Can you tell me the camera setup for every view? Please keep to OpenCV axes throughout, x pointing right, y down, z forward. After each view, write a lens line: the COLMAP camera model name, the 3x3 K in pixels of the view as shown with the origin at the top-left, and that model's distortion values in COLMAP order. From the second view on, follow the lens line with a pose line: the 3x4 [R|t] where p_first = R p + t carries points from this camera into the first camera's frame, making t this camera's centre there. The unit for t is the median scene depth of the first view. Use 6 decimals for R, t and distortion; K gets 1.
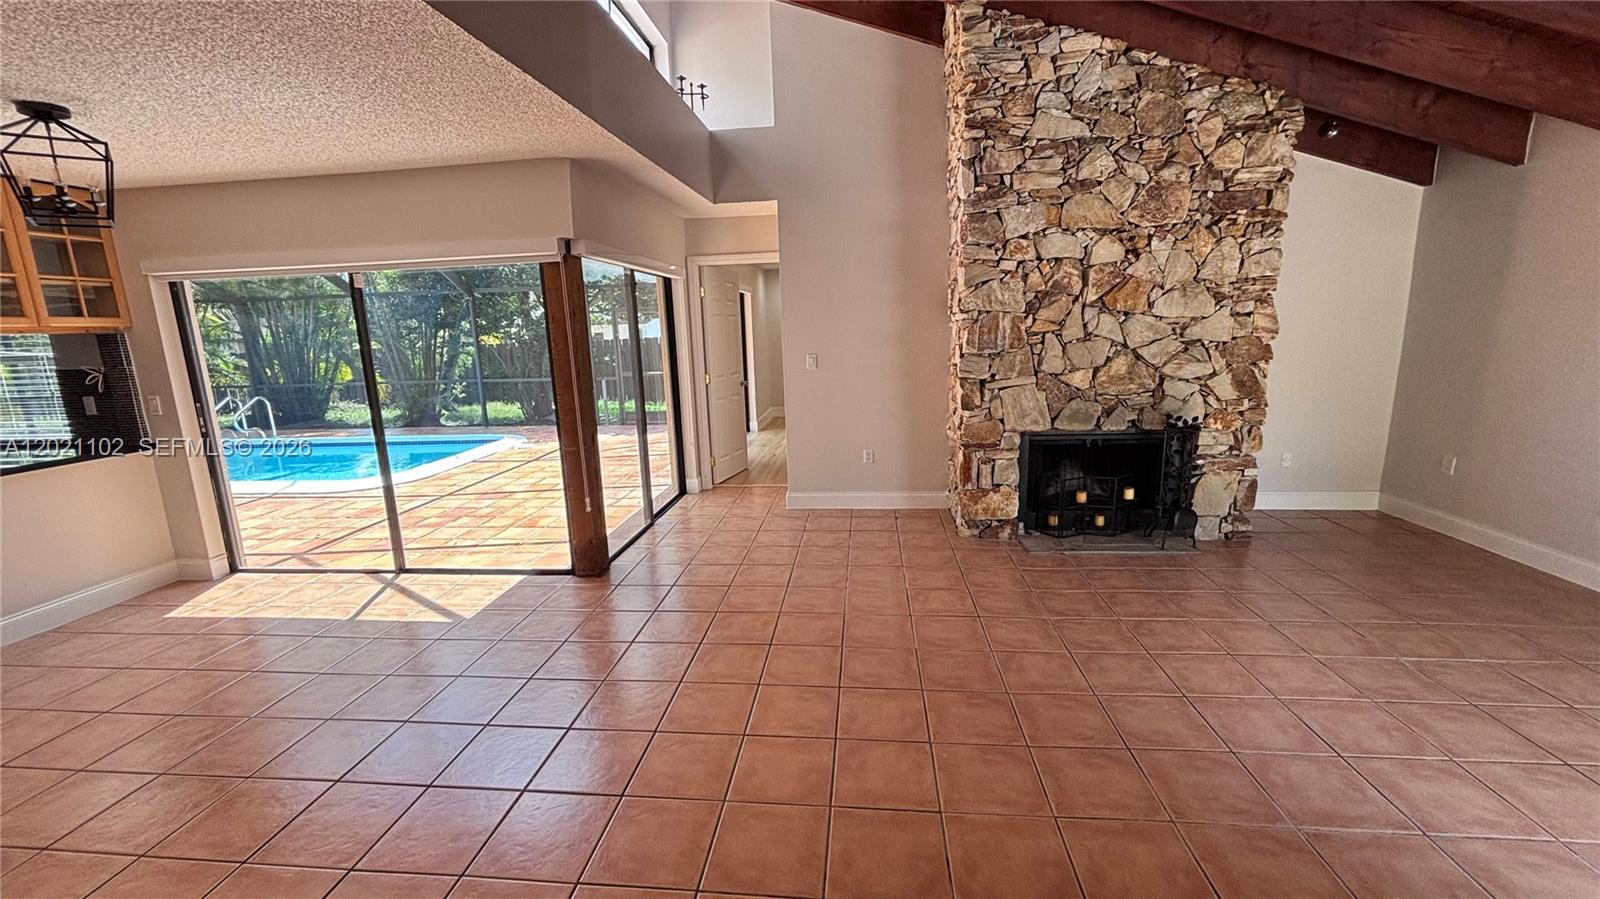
lens RADIAL K [[640.6, 0, 793.4], [0, 640.6, 448.7], [0, 0, 1]] dist [0.003817, -0.001263]
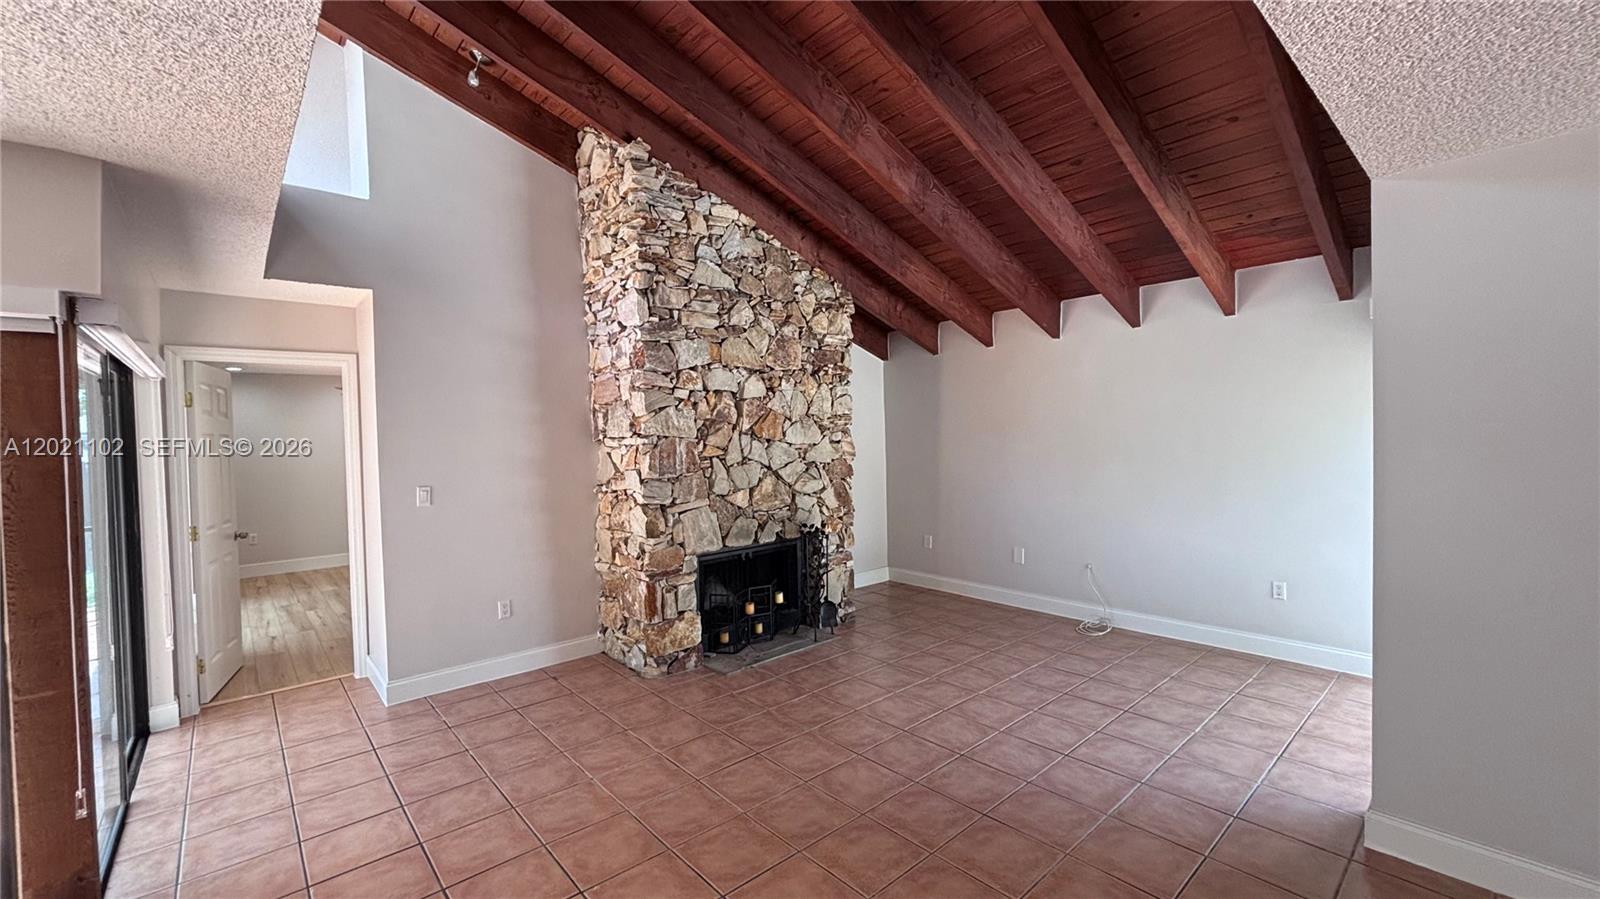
lens RADIAL K [[640.6, 0, 800.3], [0, 640.6, 451.9], [0, 0, 1]] dist [0.003817, -0.001263]
pose [[0.676044, -0.003287, 0.736854, -0.288947], [0.141117, 0.982058, -0.125091, -0.037411], [-0.723222, 0.188550, 0.664379, 0.192133]]
